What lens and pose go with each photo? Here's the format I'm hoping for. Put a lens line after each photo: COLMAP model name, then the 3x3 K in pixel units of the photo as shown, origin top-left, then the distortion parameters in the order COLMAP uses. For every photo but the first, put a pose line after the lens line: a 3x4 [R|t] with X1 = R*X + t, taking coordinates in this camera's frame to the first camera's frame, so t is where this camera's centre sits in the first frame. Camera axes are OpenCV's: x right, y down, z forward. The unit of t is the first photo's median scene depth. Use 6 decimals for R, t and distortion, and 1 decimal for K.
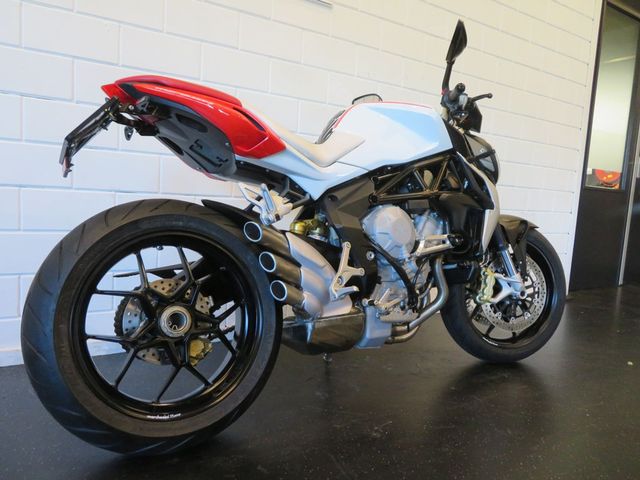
lens RADIAL K [[459.5, 0, 320.0], [0, 459.5, 240.0], [0, 0, 1]] dist [0.000082, -0.000912]
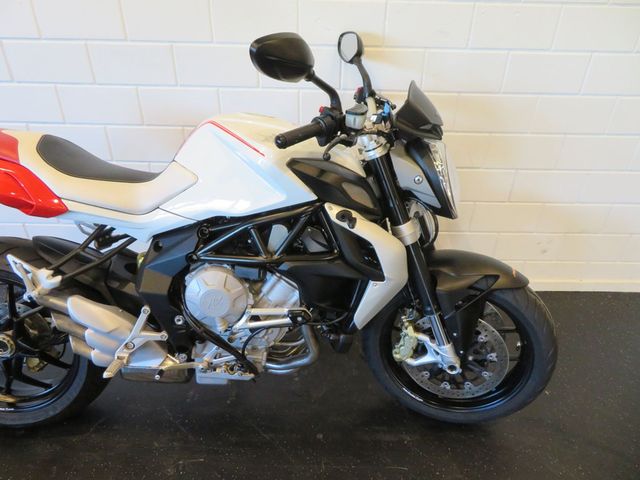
lens RADIAL K [[459.5, 0, 320.0], [0, 459.5, 240.0], [0, 0, 1]] dist [0.000082, -0.000912]
pose [[0.843718, 0.254627, -0.472552, 0.700143], [-0.030220, 0.901470, 0.431785, -0.488199], [0.535935, -0.350024, 0.768282, 0.472700]]
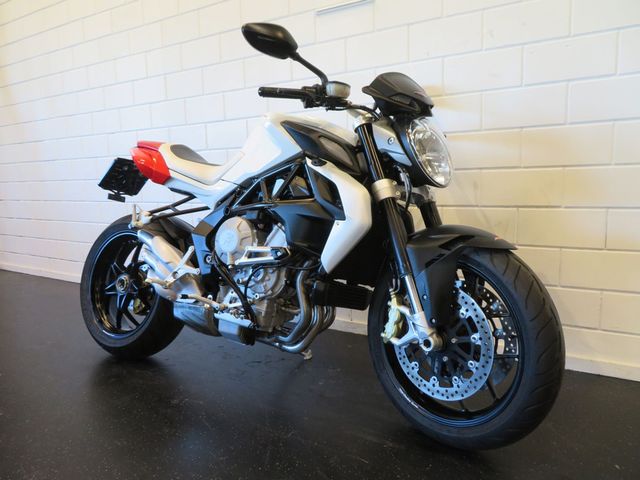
lens RADIAL K [[459.5, 0, 320.0], [0, 459.5, 240.0], [0, 0, 1]] dist [0.000082, -0.000912]
pose [[0.433102, 0.055619, -0.899627, 1.216652], [-0.036688, 0.998355, 0.044060, -0.074910], [0.900598, 0.013923, 0.434430, 0.700362]]
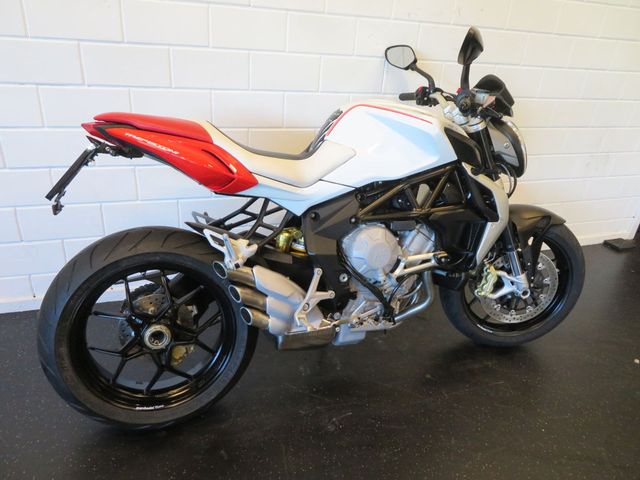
lens RADIAL K [[459.5, 0, 320.0], [0, 459.5, 240.0], [0, 0, 1]] dist [0.000082, -0.000912]
pose [[0.976618, 0.112379, -0.183272, 0.225424], [-0.045108, 0.940635, 0.336409, -0.374422], [0.210198, -0.320276, 0.923710, 0.048488]]
